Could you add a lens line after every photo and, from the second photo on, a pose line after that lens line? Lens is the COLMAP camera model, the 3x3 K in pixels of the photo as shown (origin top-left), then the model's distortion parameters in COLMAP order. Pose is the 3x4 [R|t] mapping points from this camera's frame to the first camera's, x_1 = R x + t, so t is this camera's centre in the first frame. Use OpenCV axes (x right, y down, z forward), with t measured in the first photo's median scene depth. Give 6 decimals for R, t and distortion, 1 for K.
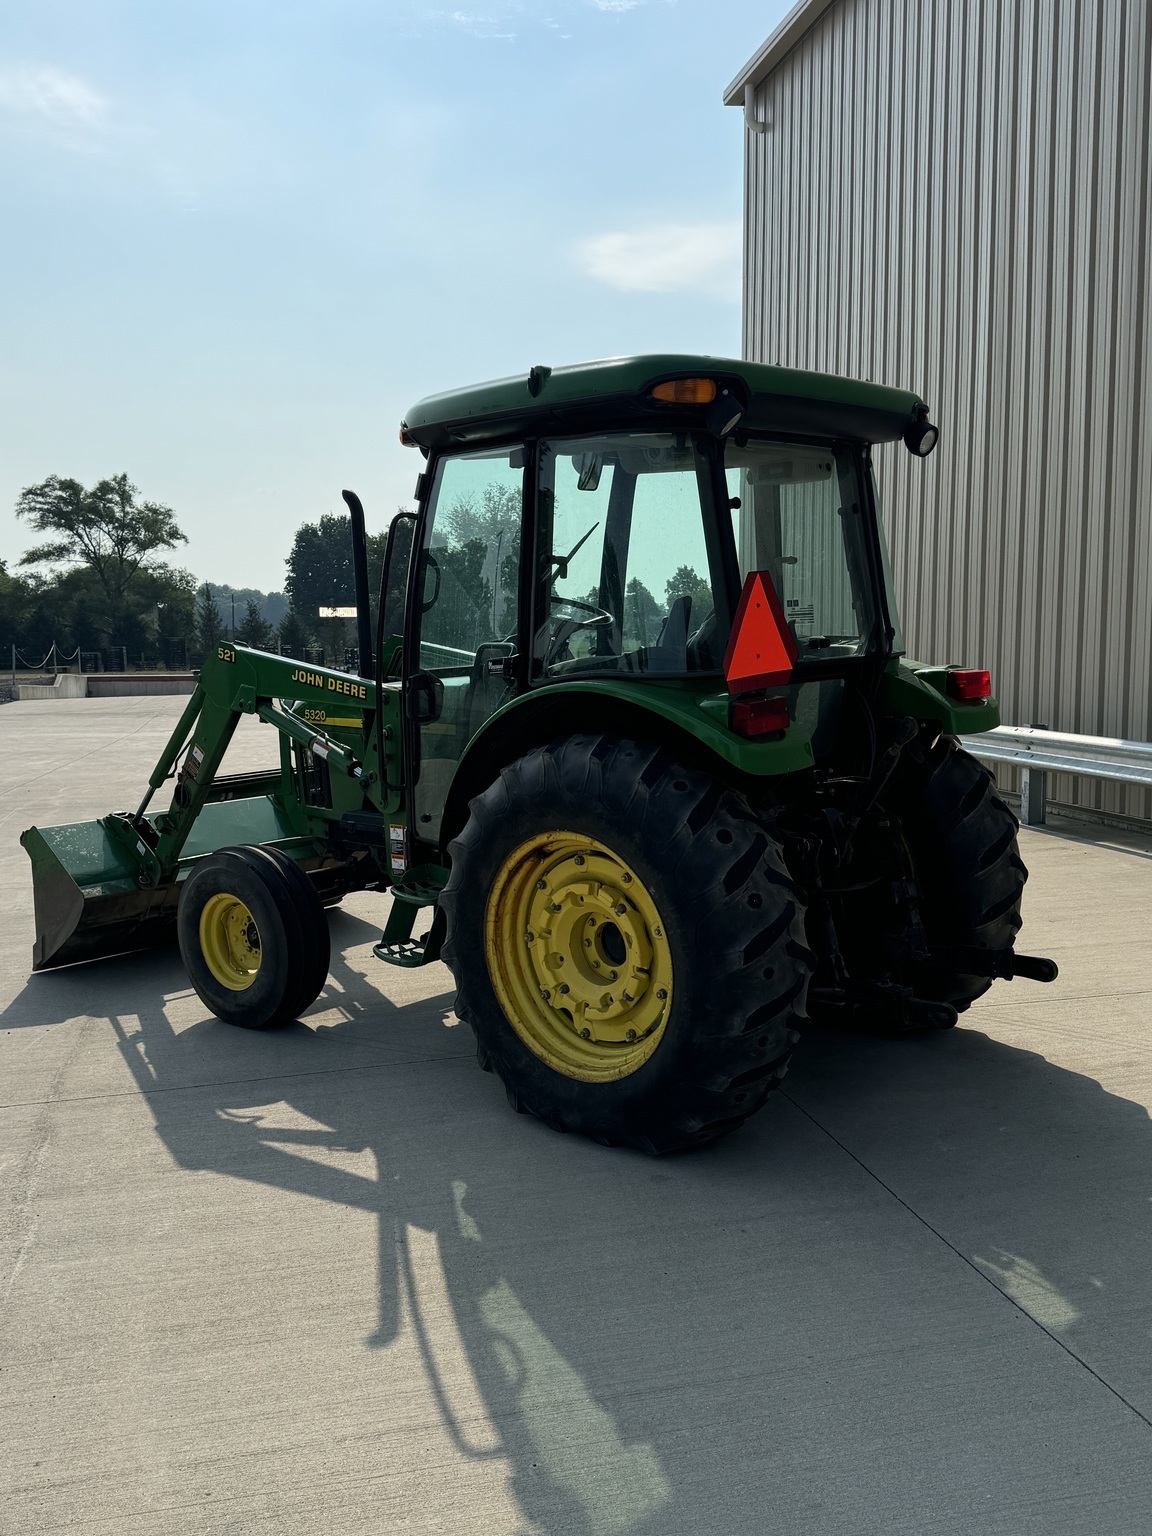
lens RADIAL K [[1207.8, 0, 576.0], [0, 1207.8, 768.0], [0, 0, 1]] dist [0.003960, -0.005091]
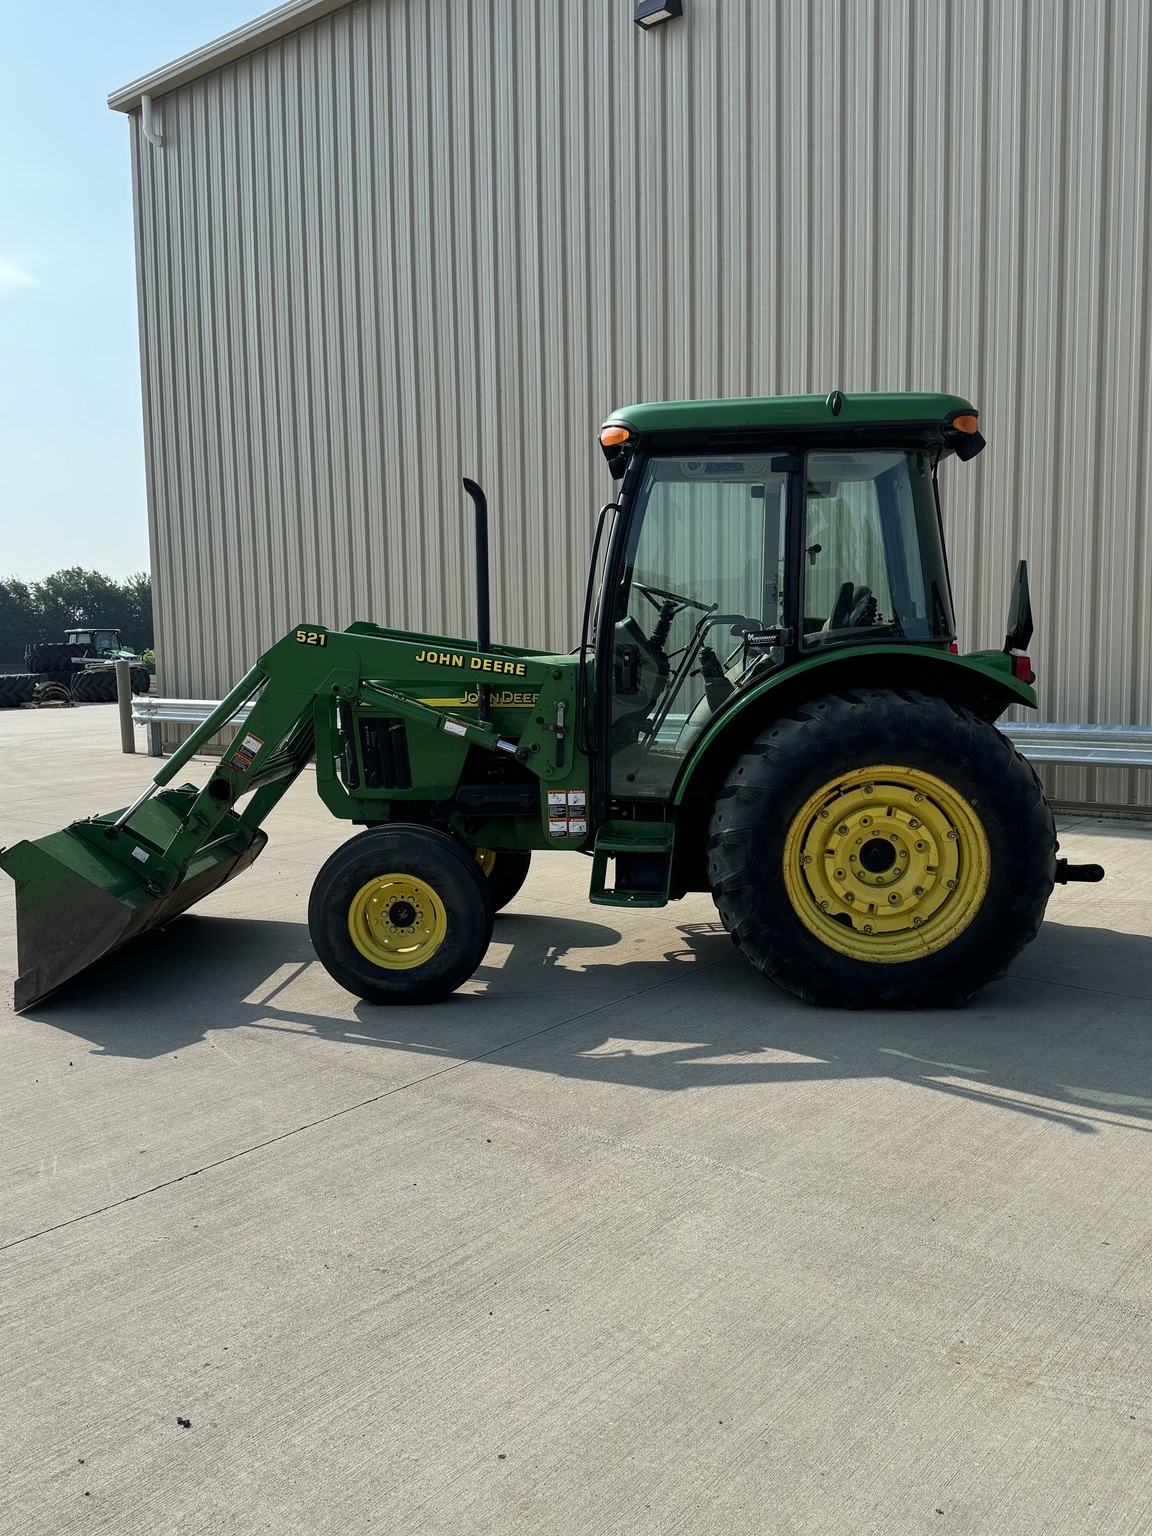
lens RADIAL K [[1142.2, 0, 519.9], [0, 1142.2, 816.7], [0, 0, 1]] dist [0.149268, -0.266210]
pose [[0.834193, -0.077408, 0.546013, -0.925757], [0.062874, 0.996994, 0.045285, 0.026255], [-0.547876, -0.003446, 0.836552, 0.191256]]
